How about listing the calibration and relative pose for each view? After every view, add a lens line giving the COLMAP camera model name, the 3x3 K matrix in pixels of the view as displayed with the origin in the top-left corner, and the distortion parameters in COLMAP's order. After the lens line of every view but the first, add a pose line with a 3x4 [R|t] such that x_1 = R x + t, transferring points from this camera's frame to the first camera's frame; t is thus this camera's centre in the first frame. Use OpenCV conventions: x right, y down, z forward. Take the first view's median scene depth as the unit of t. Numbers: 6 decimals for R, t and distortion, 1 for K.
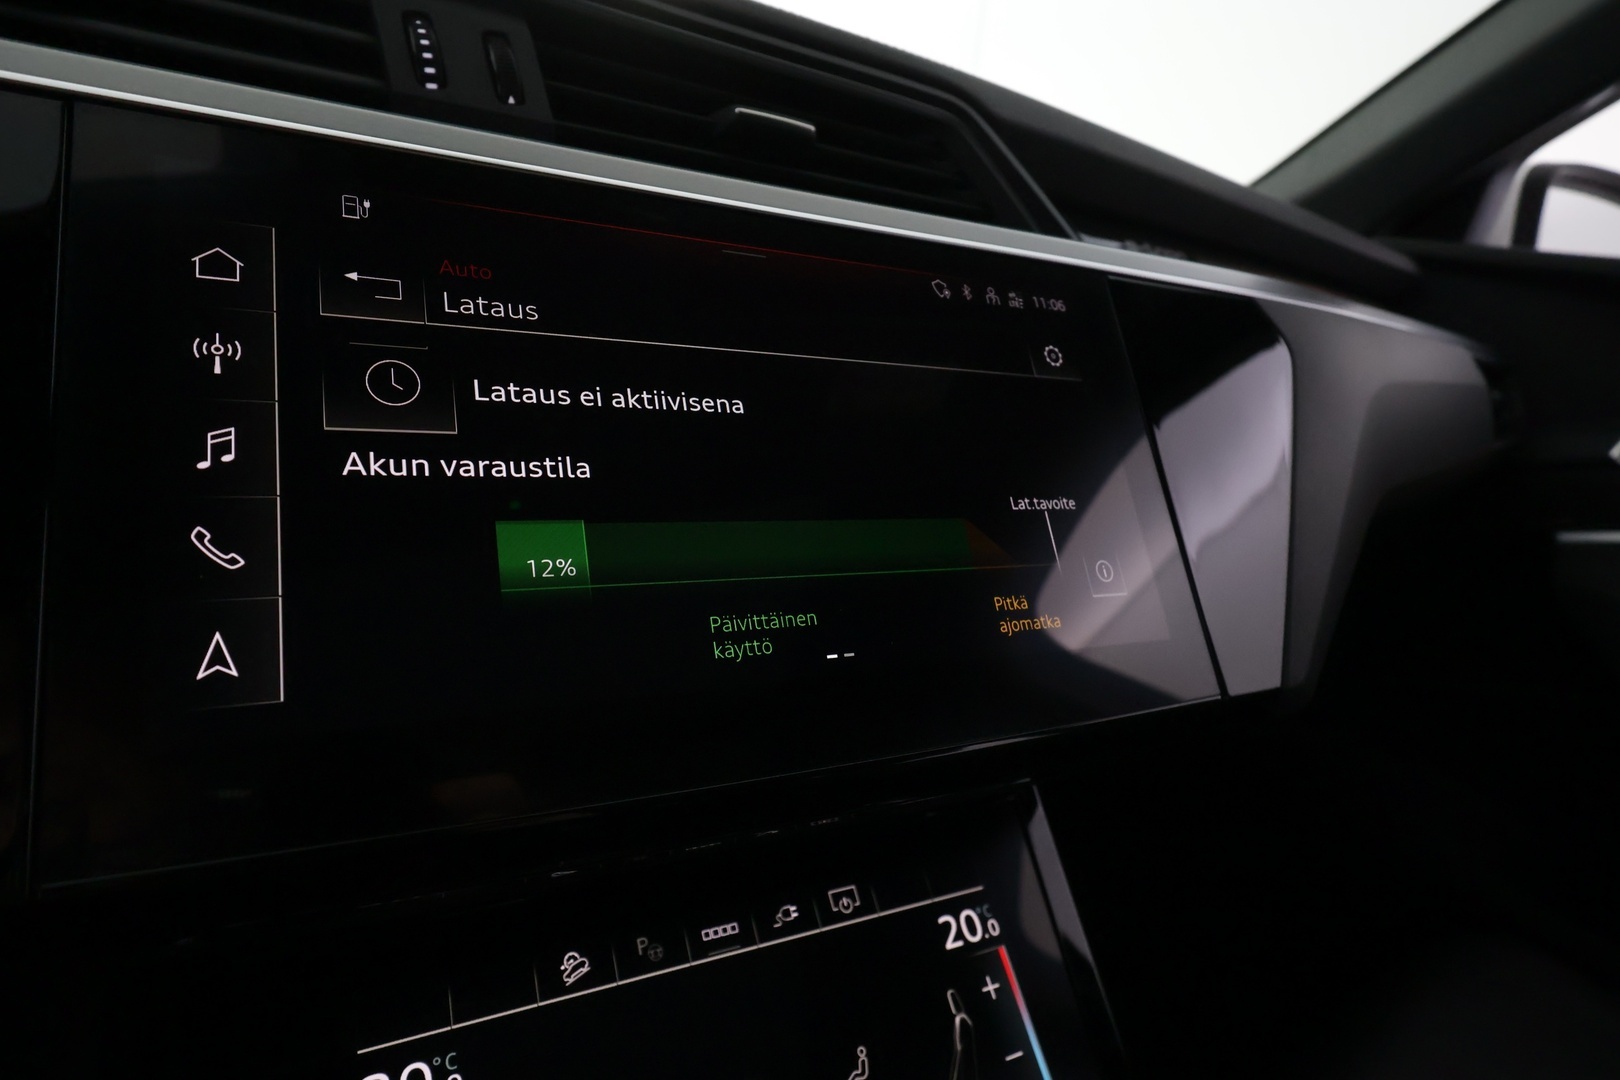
lens RADIAL K [[933.8, 0, 809.7], [0, 933.8, 540.6], [0, 0, 1]] dist [0.011433, 0.001223]
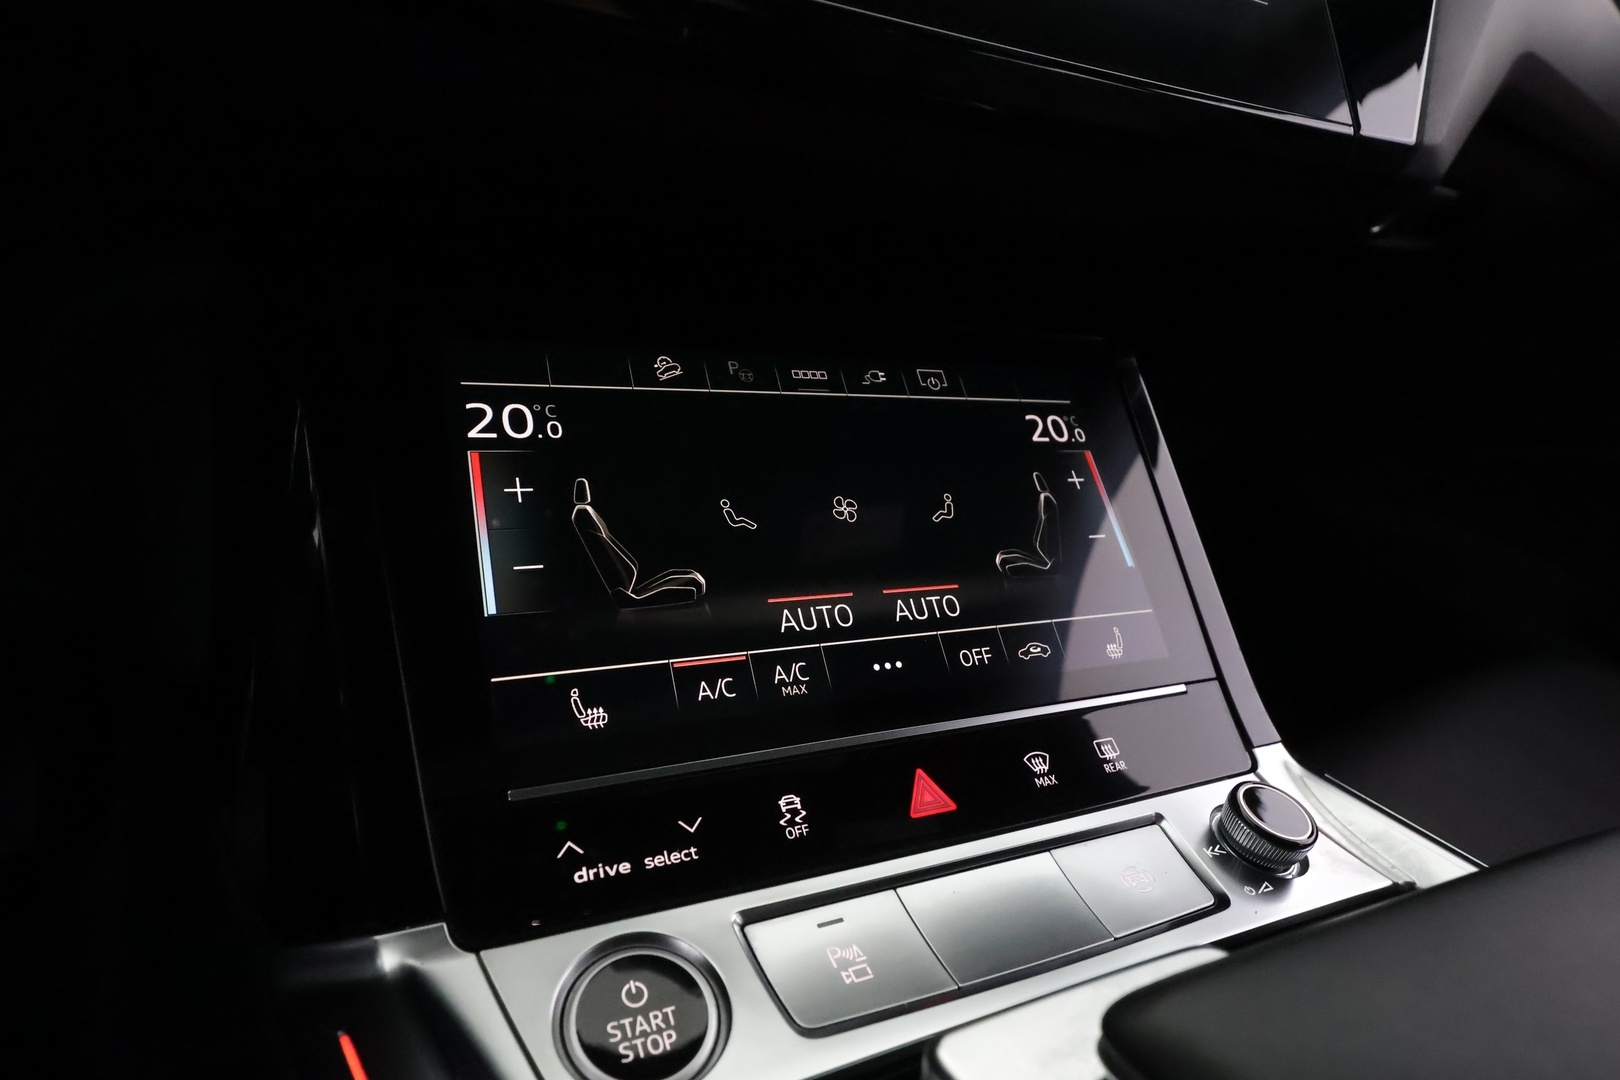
lens RADIAL K [[931.5, 0, 811.1], [0, 931.5, 541.6], [0, 0, 1]] dist [0.009664, 0.001157]
pose [[0.998307, 0.039597, -0.042603, -0.043308], [-0.034691, 0.993294, 0.110291, 0.466962], [0.046684, -0.108626, 0.992986, 0.001590]]
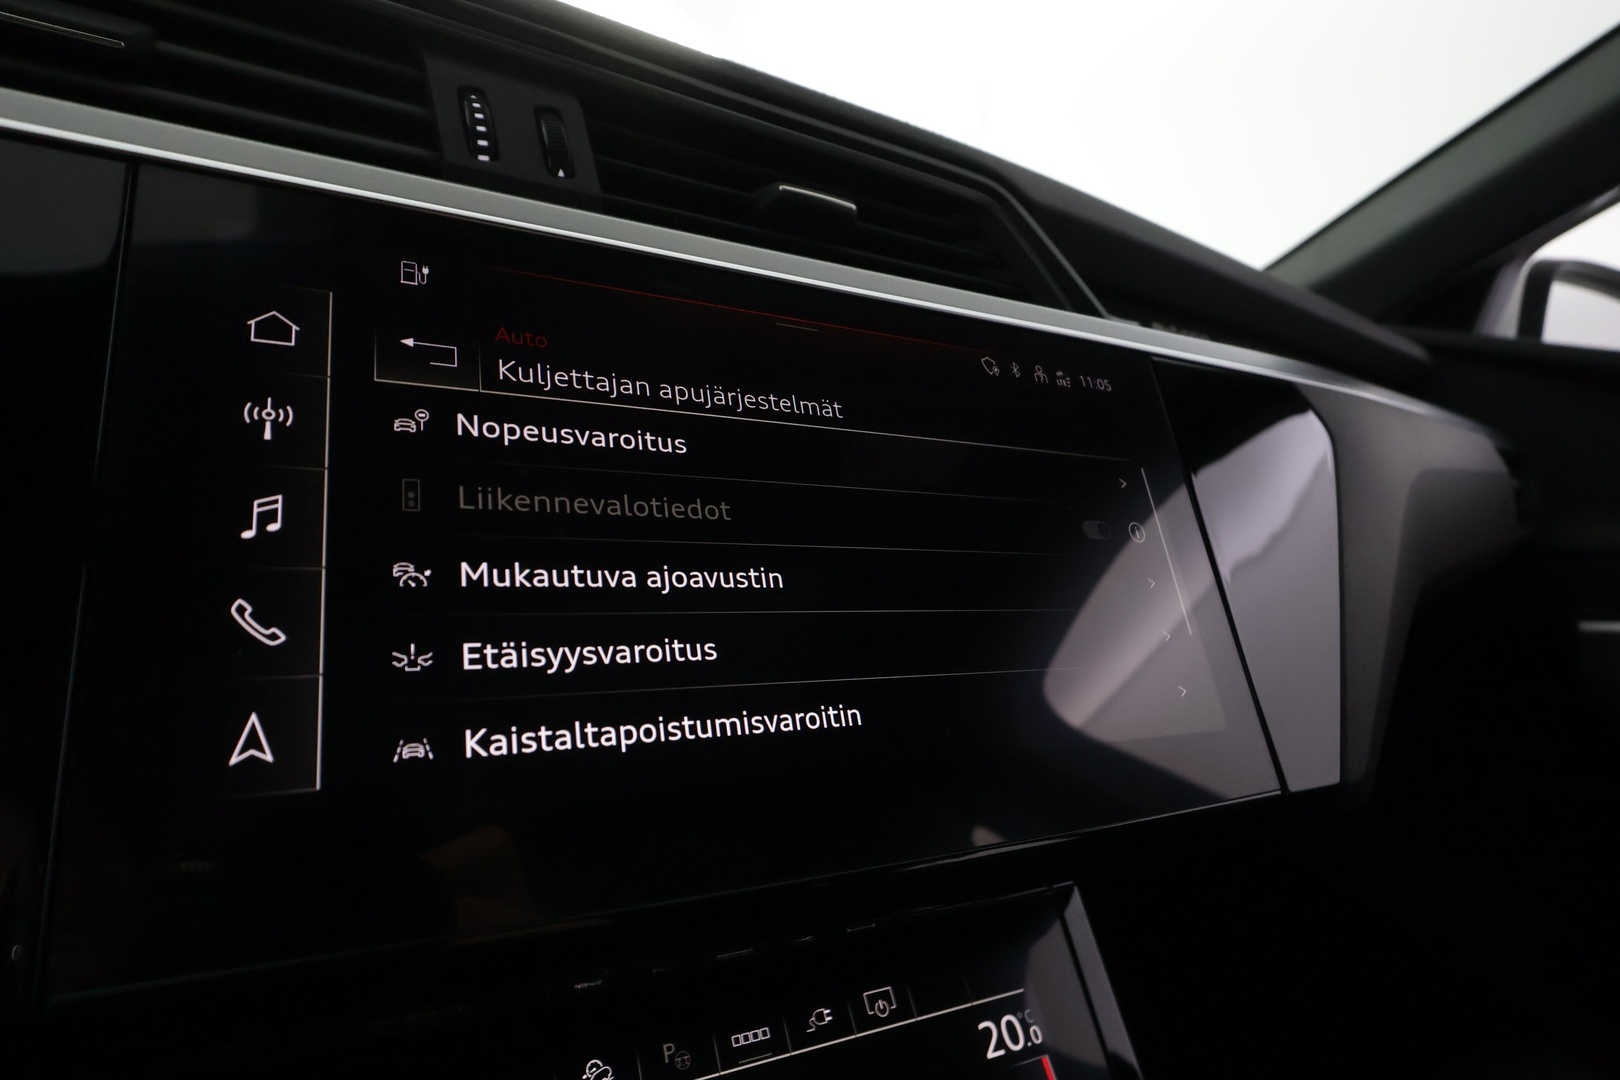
lens RADIAL K [[929.8, 0, 810.1], [0, 929.8, 541.9], [0, 0, 1]] dist [0.008871, -0.000521]
pose [[0.999818, 0.018881, 0.002721, -0.046436], [-0.018630, 0.997123, -0.073481, -0.008149], [-0.004101, 0.073416, 0.997293, 0.032892]]
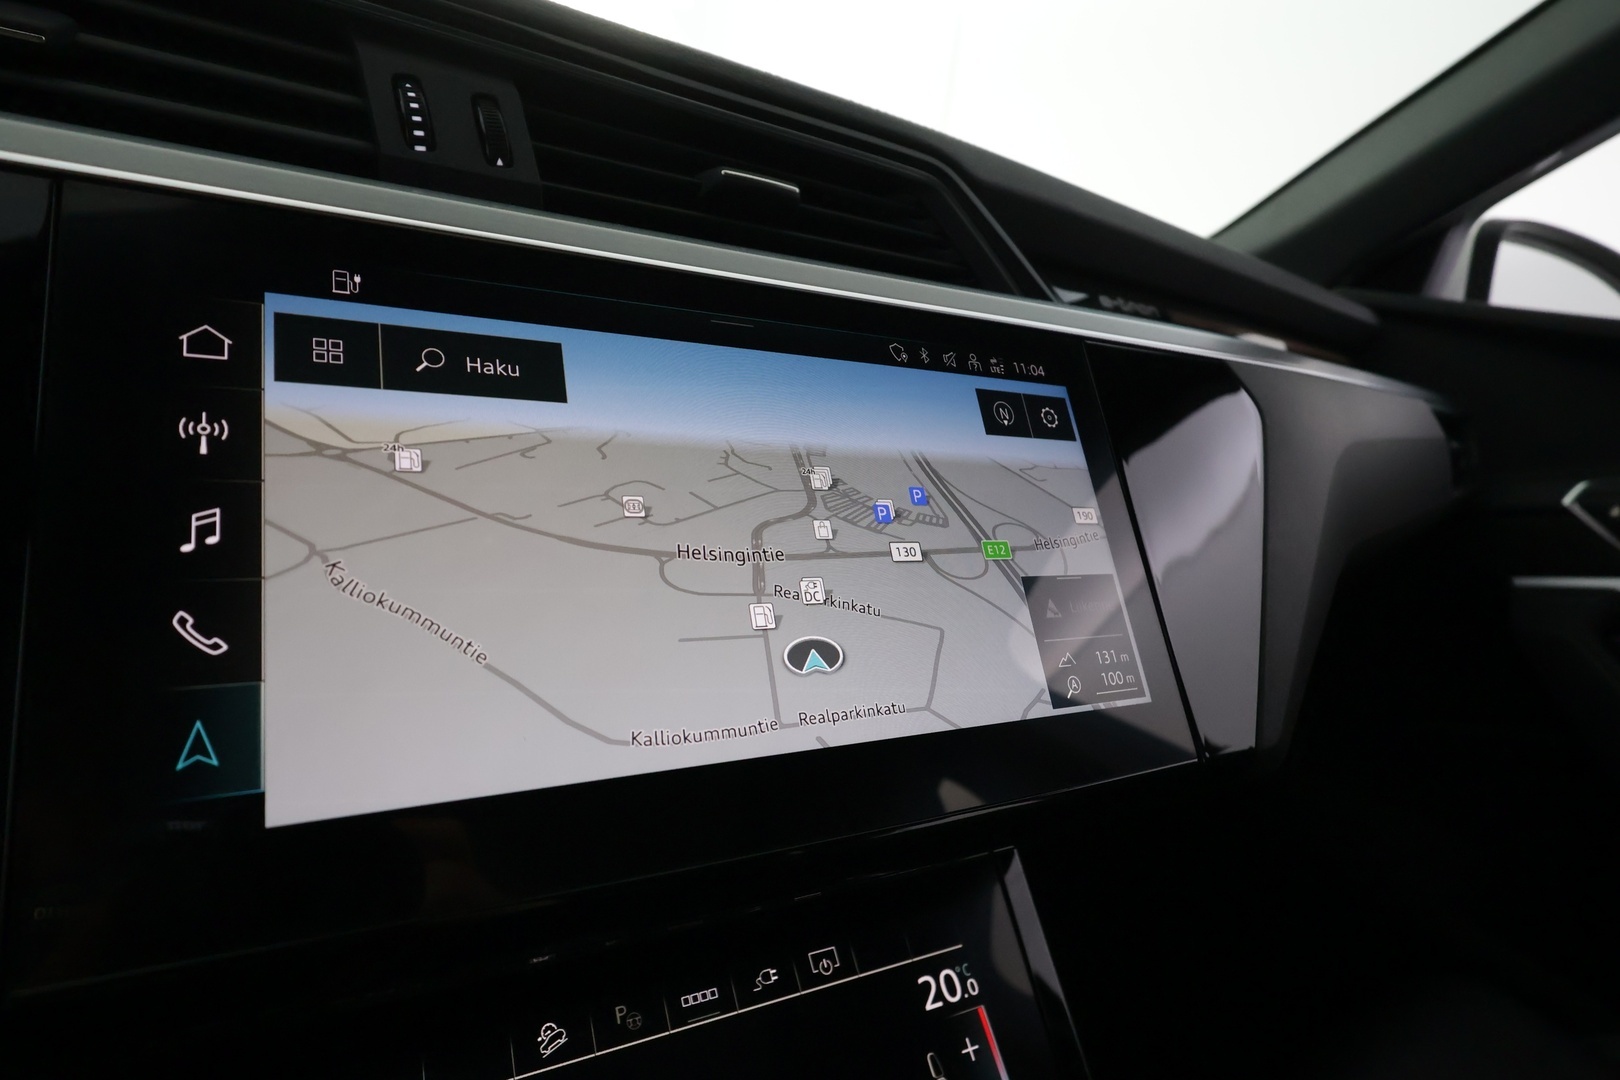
lens RADIAL K [[931.5, 0, 811.1], [0, 931.5, 541.6], [0, 0, 1]] dist [0.009664, 0.001157]
pose [[0.999493, 0.007722, 0.030885, -0.011542], [-0.006947, 0.999660, -0.025127, -0.039114], [-0.031068, 0.024899, 0.999207, -0.003072]]
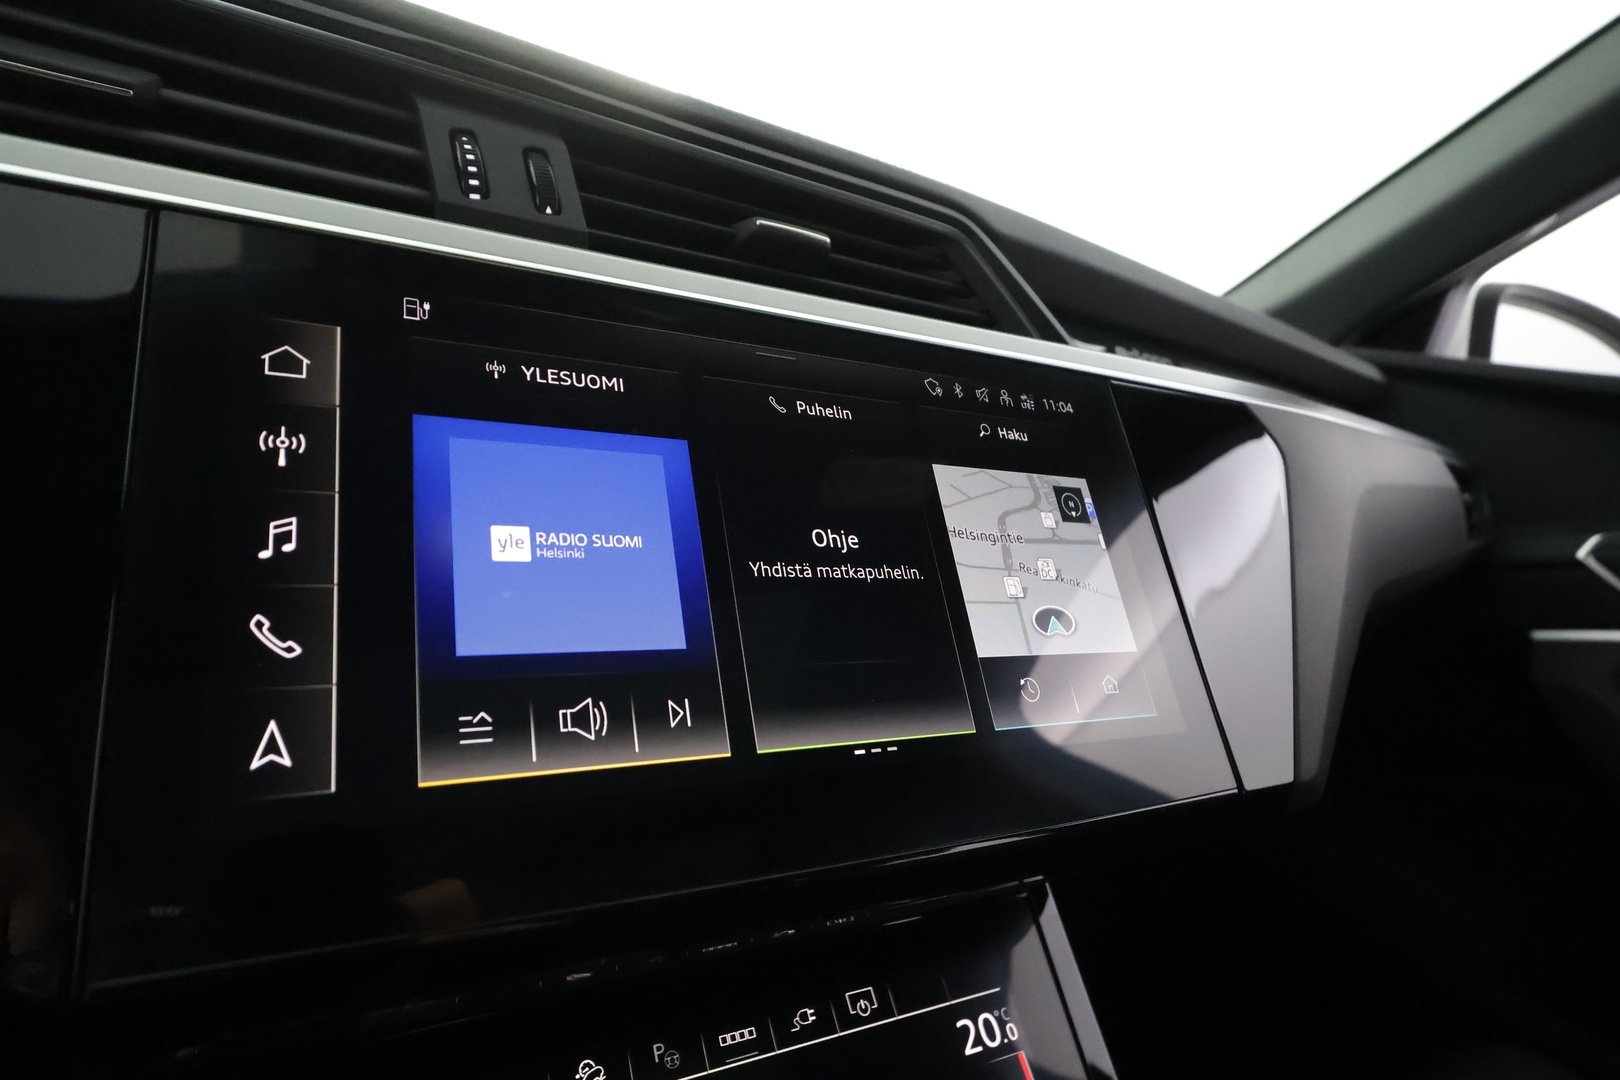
lens RADIAL K [[931.5, 0, 811.1], [0, 931.5, 541.6], [0, 0, 1]] dist [0.009664, 0.001157]
pose [[0.999611, 0.008485, 0.026553, -0.047531], [-0.005863, 0.995237, -0.097312, 0.000602], [-0.027252, 0.097119, 0.994900, -0.014971]]
